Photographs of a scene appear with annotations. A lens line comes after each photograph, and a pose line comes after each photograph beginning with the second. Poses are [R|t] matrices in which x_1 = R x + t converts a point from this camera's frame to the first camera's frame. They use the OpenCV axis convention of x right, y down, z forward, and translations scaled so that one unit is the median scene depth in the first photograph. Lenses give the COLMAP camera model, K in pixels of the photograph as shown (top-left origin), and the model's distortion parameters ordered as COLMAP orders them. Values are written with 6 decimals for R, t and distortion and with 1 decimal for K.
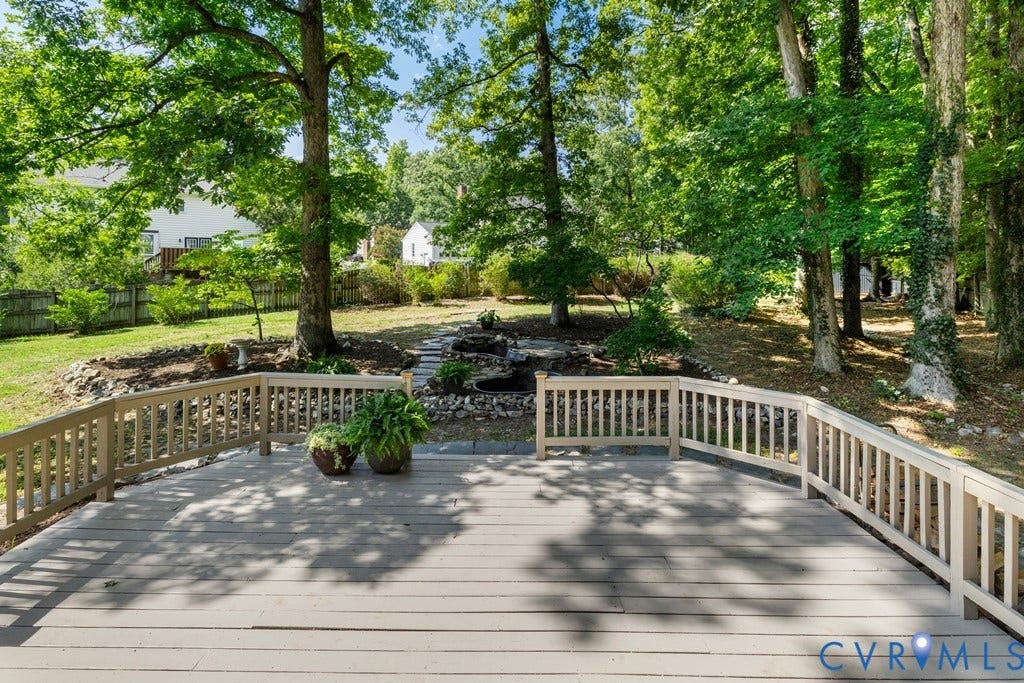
lens RADIAL K [[459.6, 0, 509.2], [0, 459.6, 270.5], [0, 0, 1]] dist [-0.001781, 0.000061]
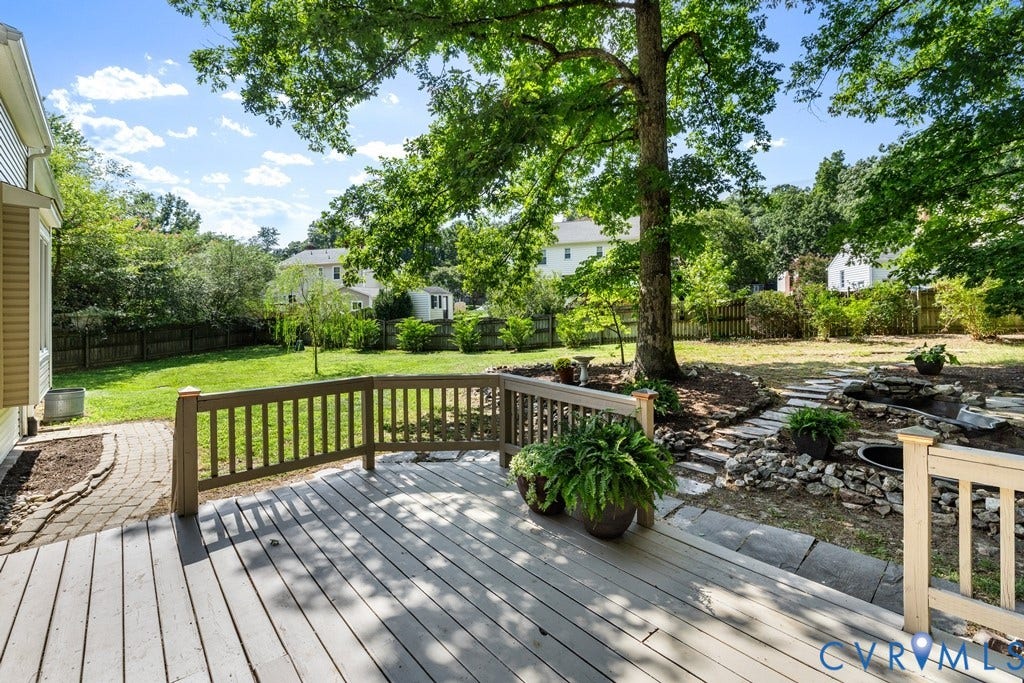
lens RADIAL K [[460.5, 0, 512.6], [0, 460.5, 312.4], [0, 0, 1]] dist [0.002038, 0.000851]
pose [[0.662740, -0.008489, -0.748801, 0.057429], [0.010745, 0.999941, -0.001826, 0.042929], [0.748772, -0.006836, 0.662792, 0.171858]]
